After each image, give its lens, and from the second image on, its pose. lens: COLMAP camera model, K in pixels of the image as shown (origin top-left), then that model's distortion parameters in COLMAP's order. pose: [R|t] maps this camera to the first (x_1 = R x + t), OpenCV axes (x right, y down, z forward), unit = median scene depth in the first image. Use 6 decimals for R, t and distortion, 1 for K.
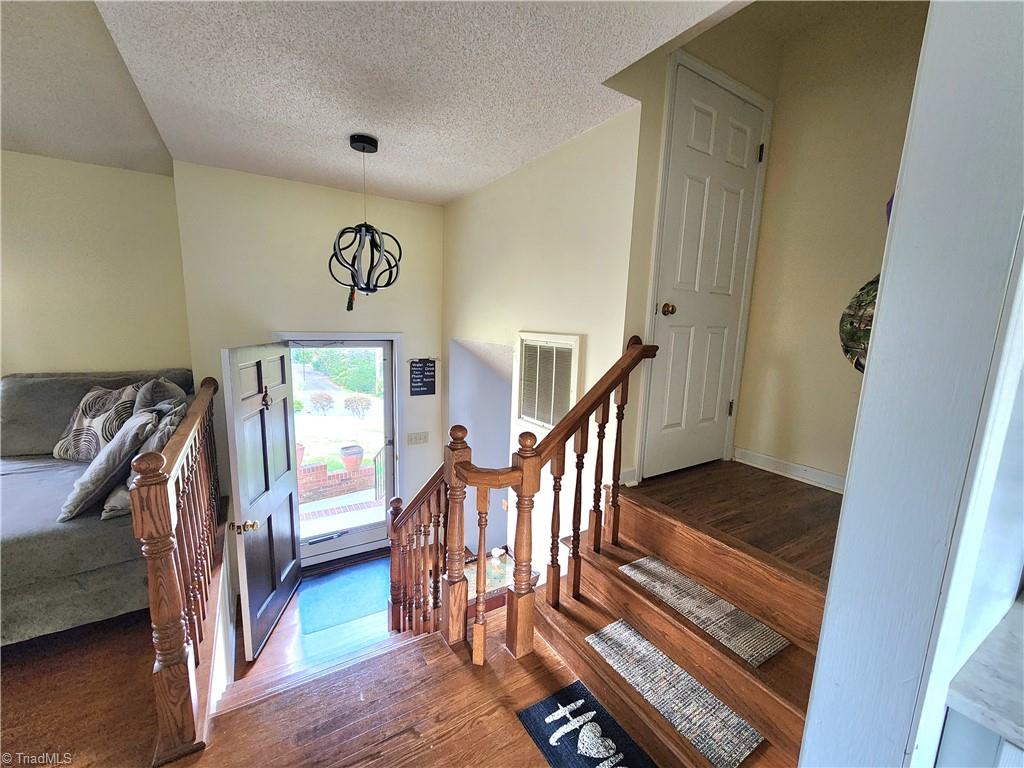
lens RADIAL K [[419.3, 0, 509.1], [0, 419.3, 384.9], [0, 0, 1]] dist [0.000909, -0.000003]
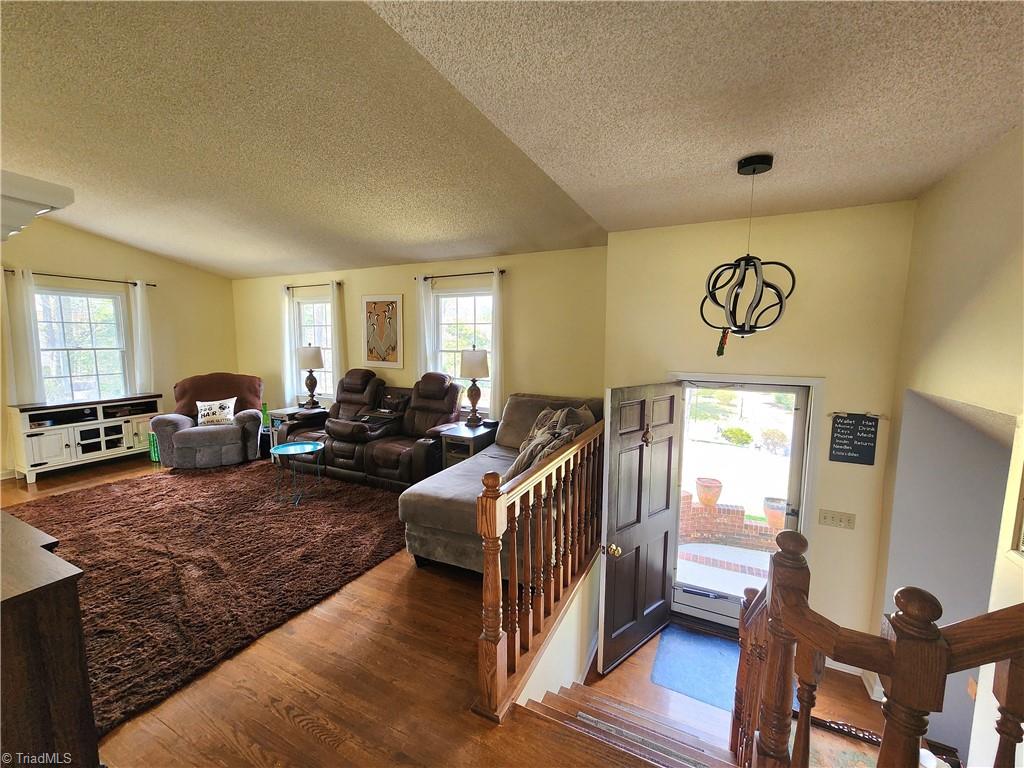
lens RADIAL K [[419.3, 0, 509.1], [0, 419.3, 384.9], [0, 0, 1]] dist [0.000909, -0.000003]
pose [[0.533771, 0.065966, -0.843052, 0.116439], [-0.123436, 0.992352, -0.000504, -0.050778], [0.836572, 0.104332, 0.537831, 0.129530]]
